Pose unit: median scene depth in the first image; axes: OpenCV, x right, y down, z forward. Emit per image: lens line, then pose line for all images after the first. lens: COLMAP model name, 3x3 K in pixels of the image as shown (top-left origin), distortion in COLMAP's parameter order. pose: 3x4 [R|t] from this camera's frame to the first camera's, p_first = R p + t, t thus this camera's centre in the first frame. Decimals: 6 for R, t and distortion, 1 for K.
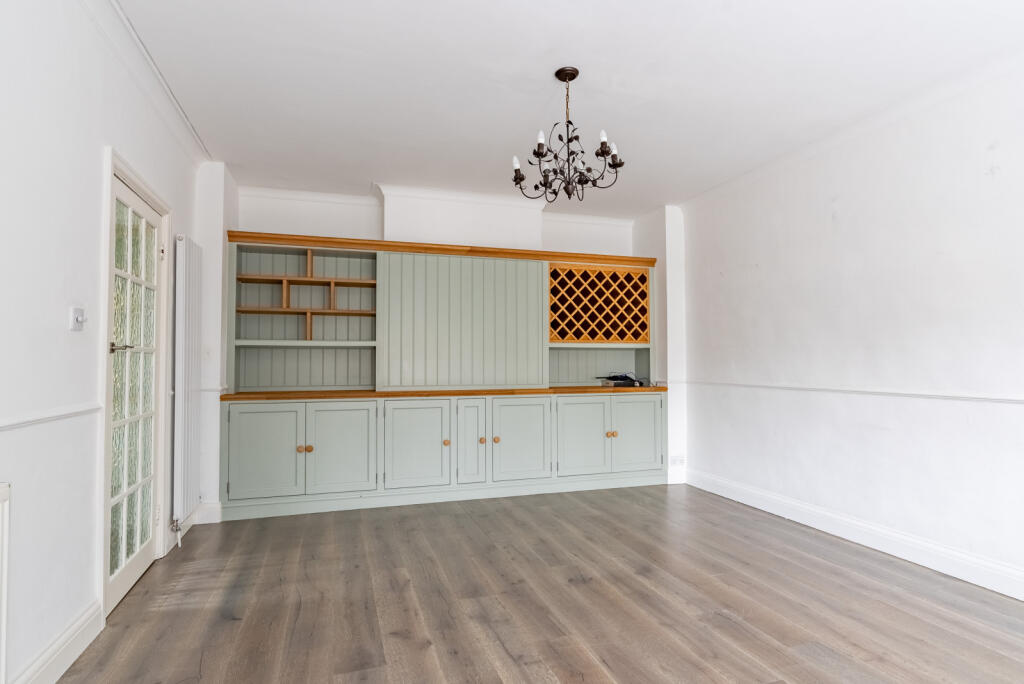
lens RADIAL K [[532.7, 0, 512.0], [0, 532.7, 342.0], [0, 0, 1]] dist [-0.008685, -0.000568]
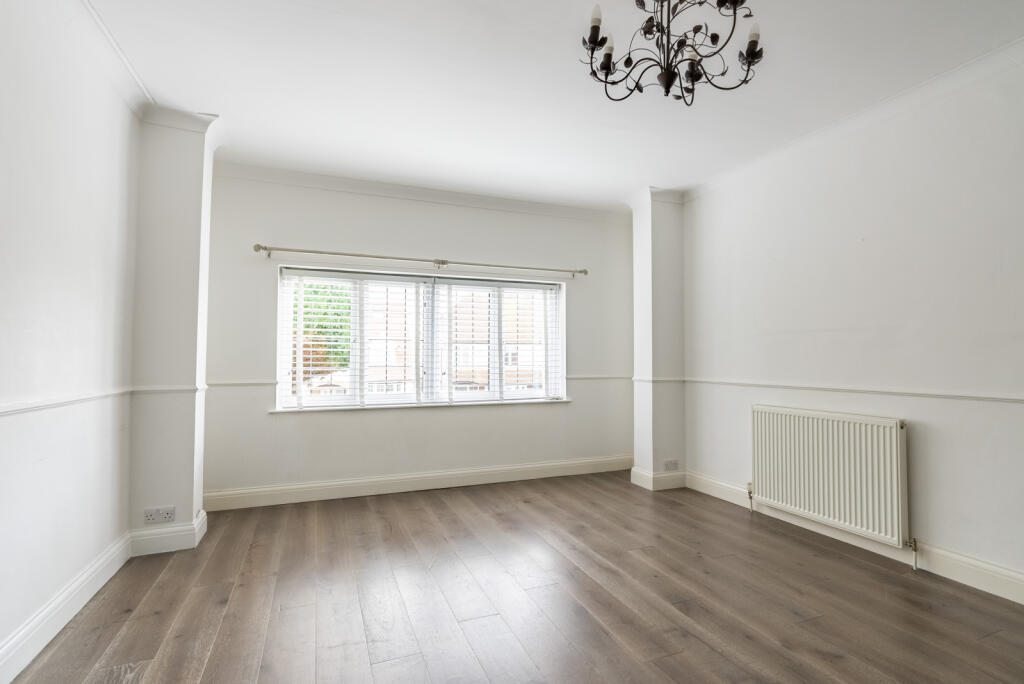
lens RADIAL K [[487.3, 0, 512.0], [0, 487.3, 342.0], [0, 0, 1]] dist [0.000249, 0.000073]
pose [[-0.997707, 0.001778, -0.067664, 0.410817], [0.006262, 0.997793, -0.066107, 0.066821], [0.067397, -0.066379, -0.995516, 1.918788]]
